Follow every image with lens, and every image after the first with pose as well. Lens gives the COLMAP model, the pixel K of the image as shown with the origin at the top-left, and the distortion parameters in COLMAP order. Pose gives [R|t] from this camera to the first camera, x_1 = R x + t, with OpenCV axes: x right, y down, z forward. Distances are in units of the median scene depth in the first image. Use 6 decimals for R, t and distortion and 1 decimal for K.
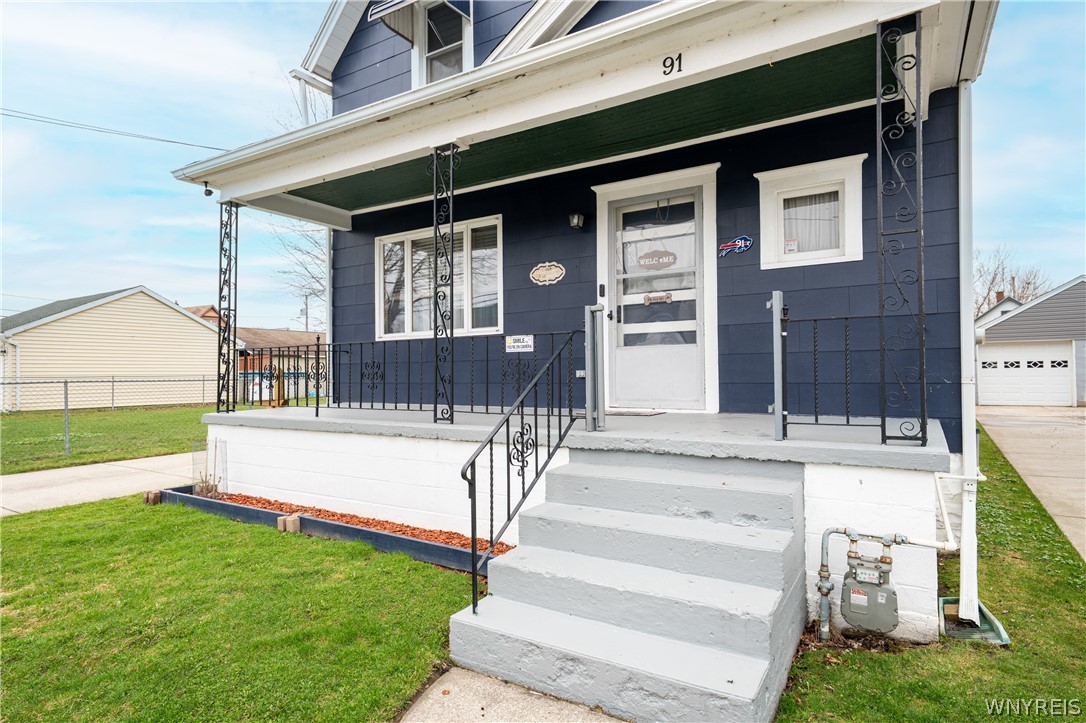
lens RADIAL K [[590.5, 0, 543.0], [0, 590.5, 361.5], [0, 0, 1]] dist [0.016202, 0.000226]
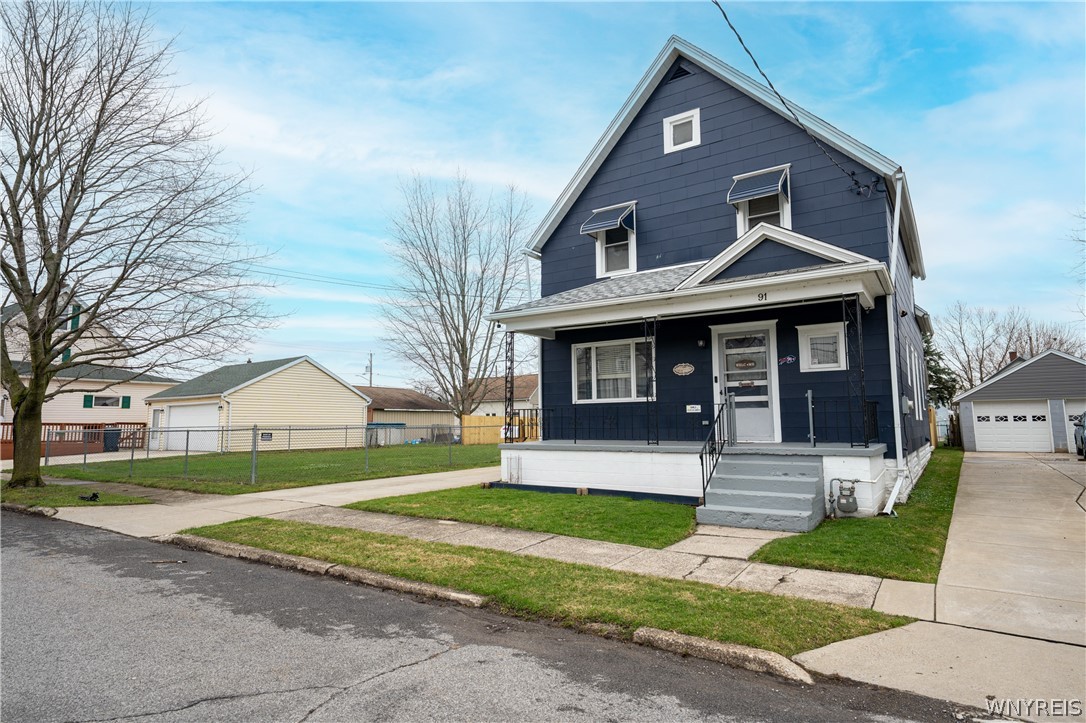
lens RADIAL K [[590.5, 0, 543.0], [0, 590.5, 361.5], [0, 0, 1]] dist [0.016202, 0.000226]
pose [[0.999108, -0.002019, -0.042174, -0.384556], [-0.001713, 0.996096, -0.088257, -0.006972], [0.042188, 0.088250, 0.995205, -0.955225]]
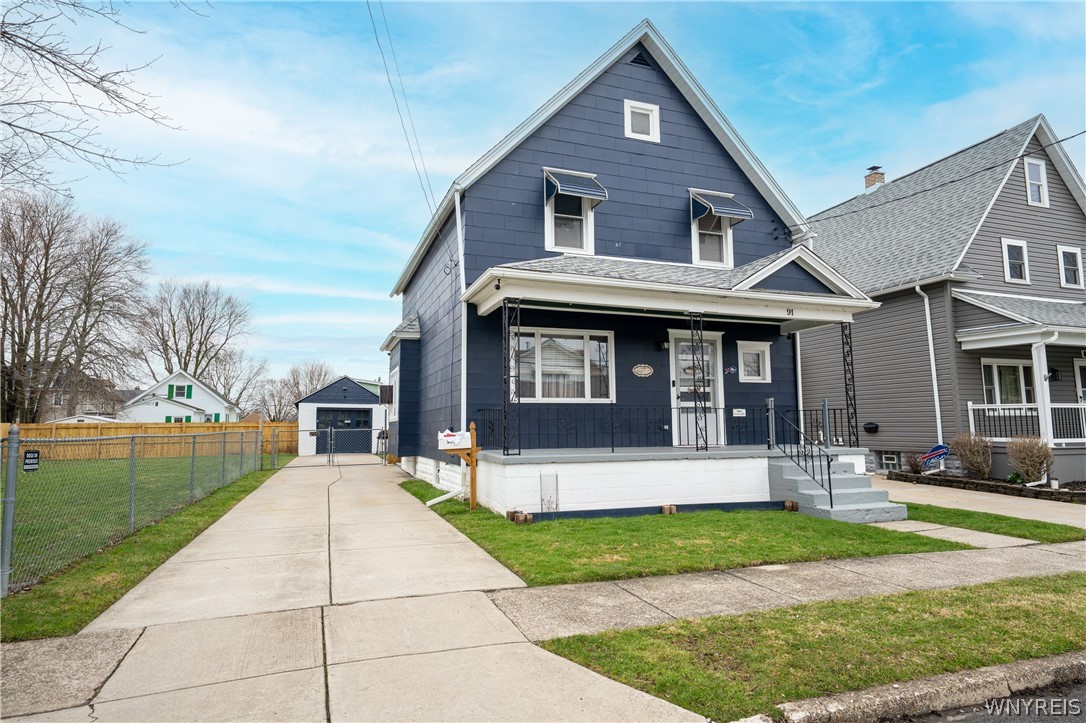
lens RADIAL K [[606.6, 0, 543.0], [0, 606.6, 361.5], [0, 0, 1]] dist [0.005516, 0.001163]
pose [[0.625740, 0.091730, 0.774619, -1.693047], [-0.013466, 0.994184, -0.106853, 0.024078], [-0.779915, 0.056432, 0.623336, 0.104202]]
